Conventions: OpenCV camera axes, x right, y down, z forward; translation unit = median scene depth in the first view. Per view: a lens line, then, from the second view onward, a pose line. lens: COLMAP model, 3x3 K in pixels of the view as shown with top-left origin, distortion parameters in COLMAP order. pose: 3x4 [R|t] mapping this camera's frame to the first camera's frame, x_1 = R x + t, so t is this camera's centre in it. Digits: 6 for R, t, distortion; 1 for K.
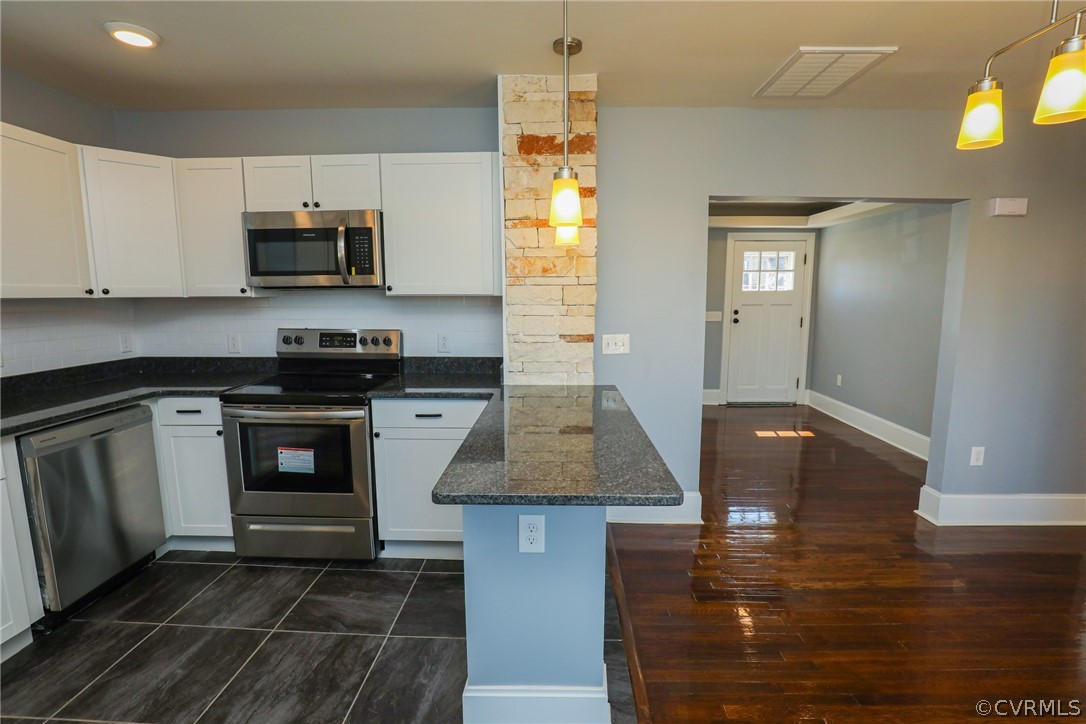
lens RADIAL K [[504.3, 0, 536.8], [0, 504.3, 367.8], [0, 0, 1]] dist [-0.037284, 0.006789]
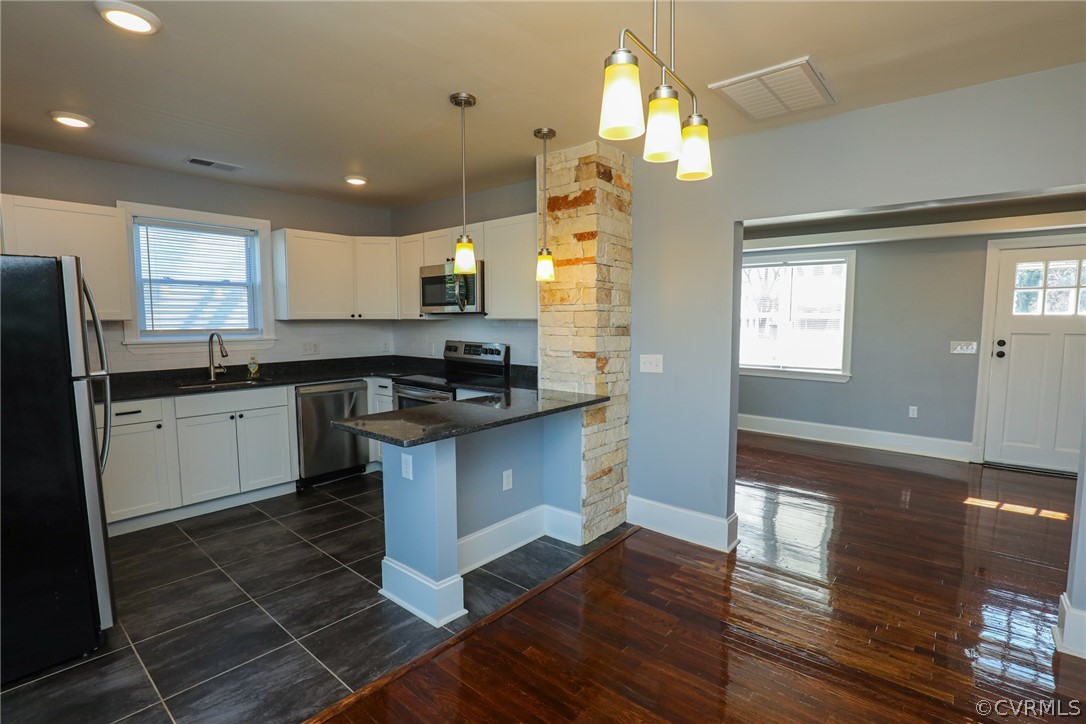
lens RADIAL K [[504.3, 0, 544.1], [0, 504.3, 365.8], [0, 0, 1]] dist [-0.037284, 0.006789]
pose [[0.782998, 0.059648, -0.619157, 0.750537], [-0.090808, 0.995689, -0.018916, -0.000204], [0.615359, 0.071036, 0.785039, -0.009375]]
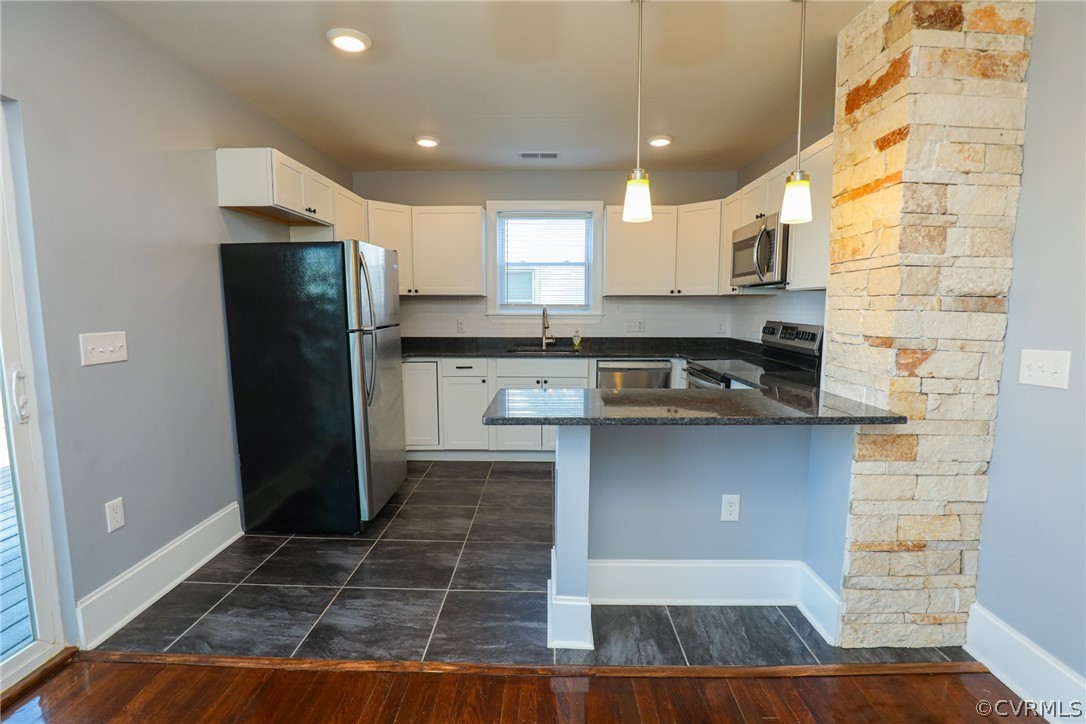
lens RADIAL K [[504.3, 0, 548.9], [0, 504.3, 364.7], [0, 0, 1]] dist [-0.037284, 0.006789]
pose [[0.025807, 0.115649, -0.992955, 0.774703], [-0.145924, 0.983082, 0.110706, -0.035364], [0.988959, 0.142039, 0.042247, 0.502019]]
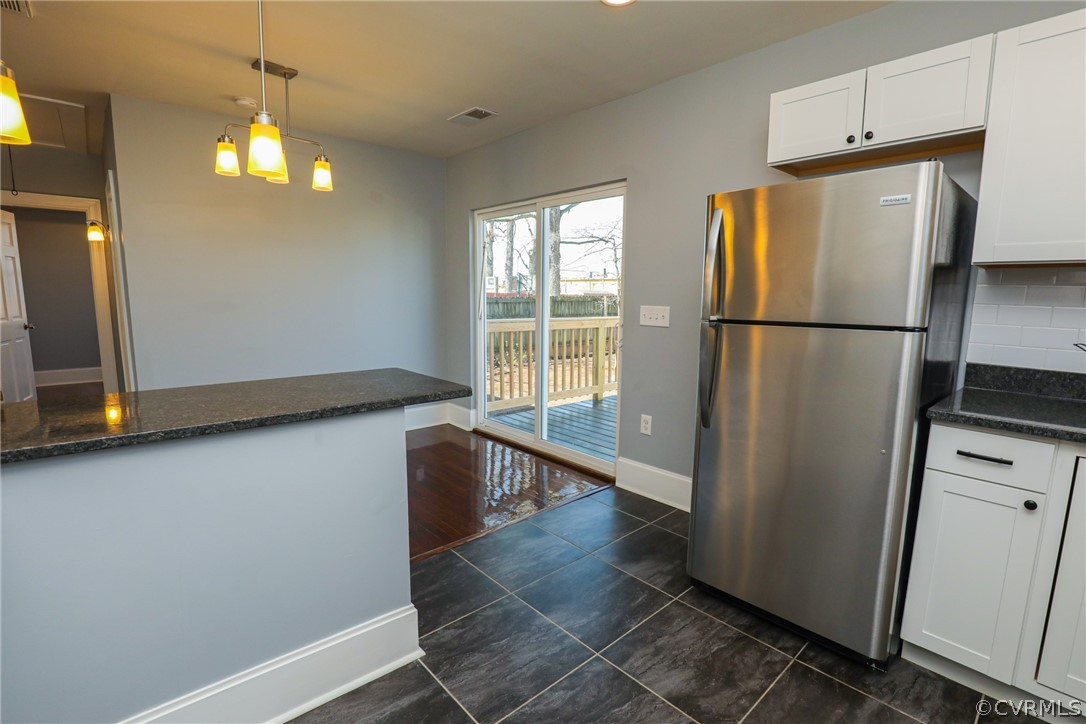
lens RADIAL K [[504.3, 0, 542.4], [0, 504.3, 362.7], [0, 0, 1]] dist [-0.037284, 0.006789]
pose [[-0.690470, -0.107085, 0.715391, -0.640314], [0.090715, 0.968355, 0.232506, -0.069366], [-0.717651, 0.225435, -0.658906, 0.836154]]
